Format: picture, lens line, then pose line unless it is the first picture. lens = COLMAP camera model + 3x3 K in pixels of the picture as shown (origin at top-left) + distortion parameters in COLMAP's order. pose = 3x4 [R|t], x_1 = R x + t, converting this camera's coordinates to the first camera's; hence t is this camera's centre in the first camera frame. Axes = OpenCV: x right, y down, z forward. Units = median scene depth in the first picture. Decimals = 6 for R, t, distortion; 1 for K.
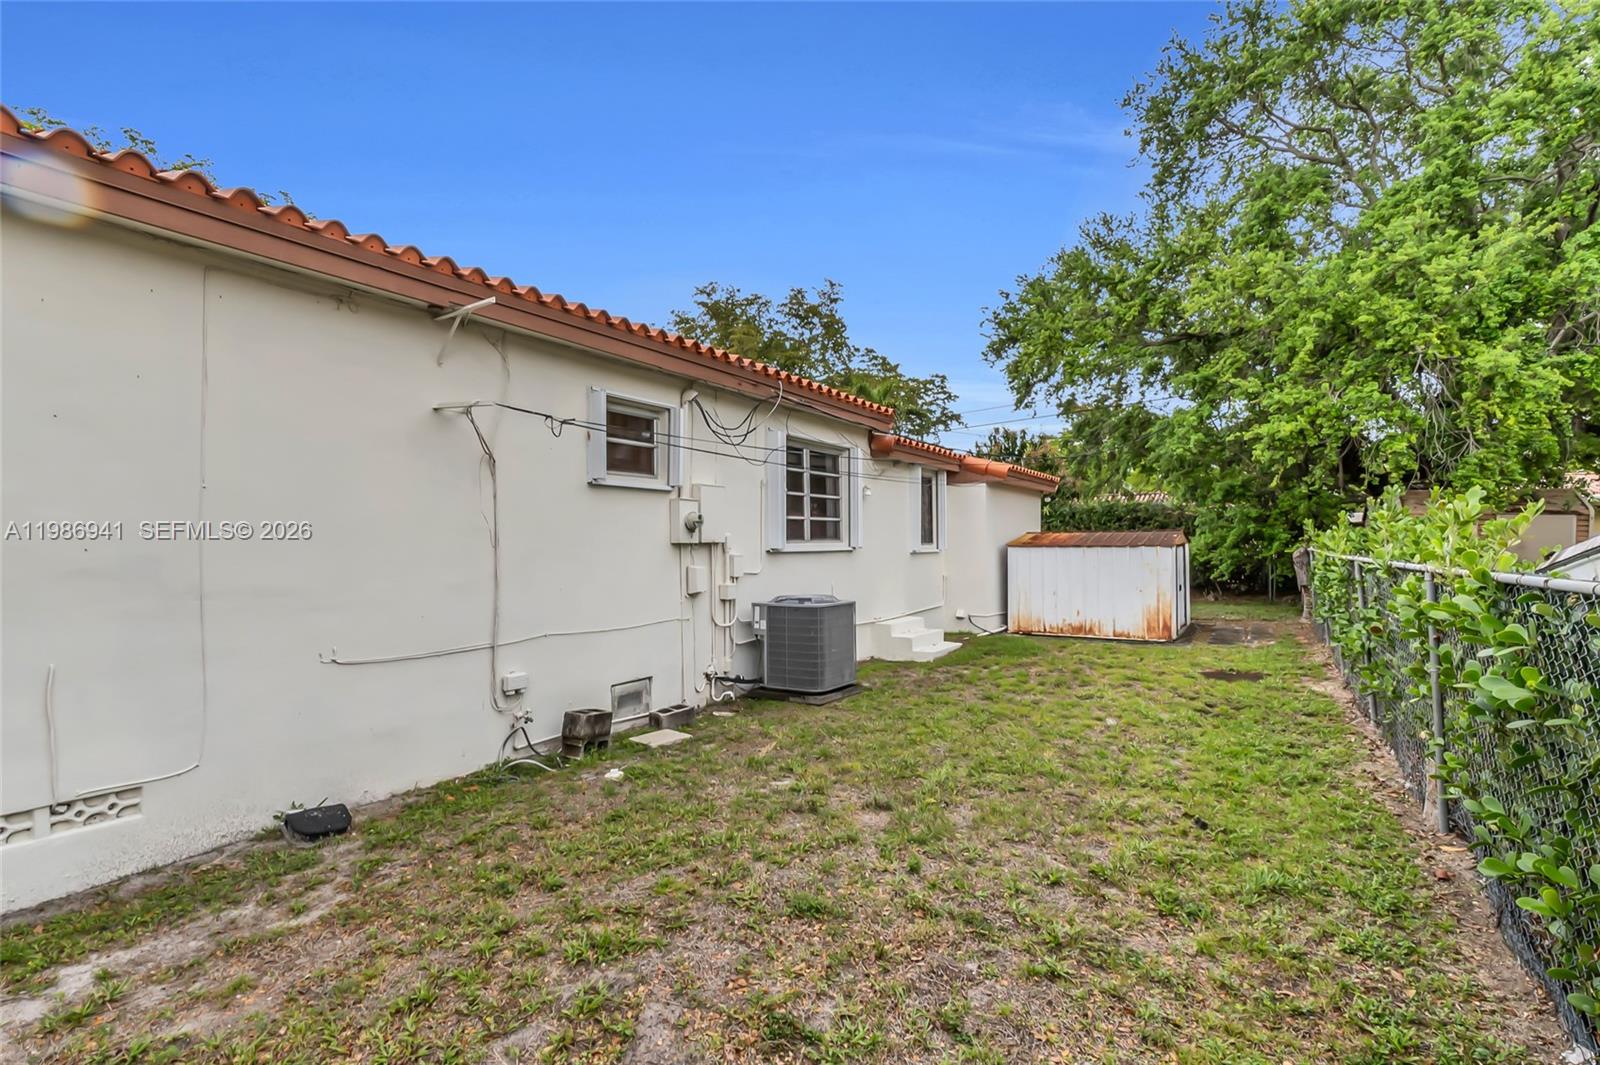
lens RADIAL K [[754.6, 0, 795.7], [0, 754.6, 544.7], [0, 0, 1]] dist [0.000562, 0.000198]
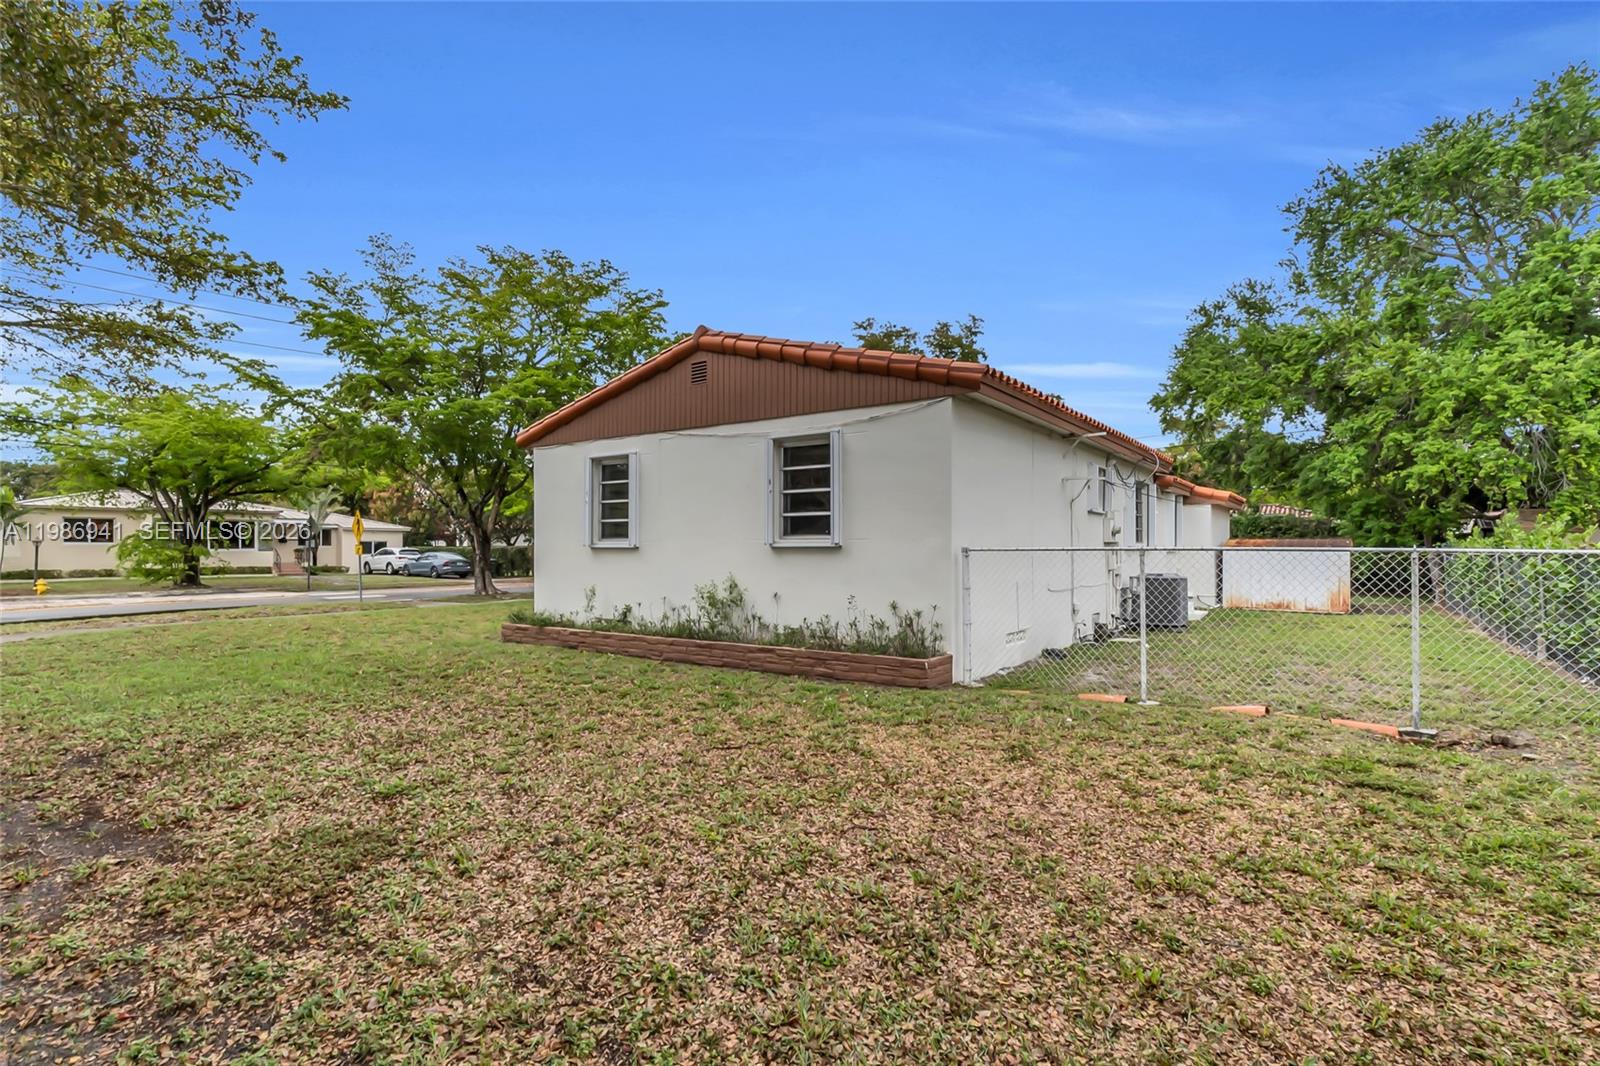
lens RADIAL K [[783.0, 0, 802.2], [0, 783.0, 543.6], [0, 0, 1]] dist [0.017200, -0.000380]
pose [[0.999184, 0.009695, -0.039220, -0.506048], [-0.010073, 0.999905, -0.009445, 0.017243], [0.039125, 0.009832, 0.999186, -0.578882]]
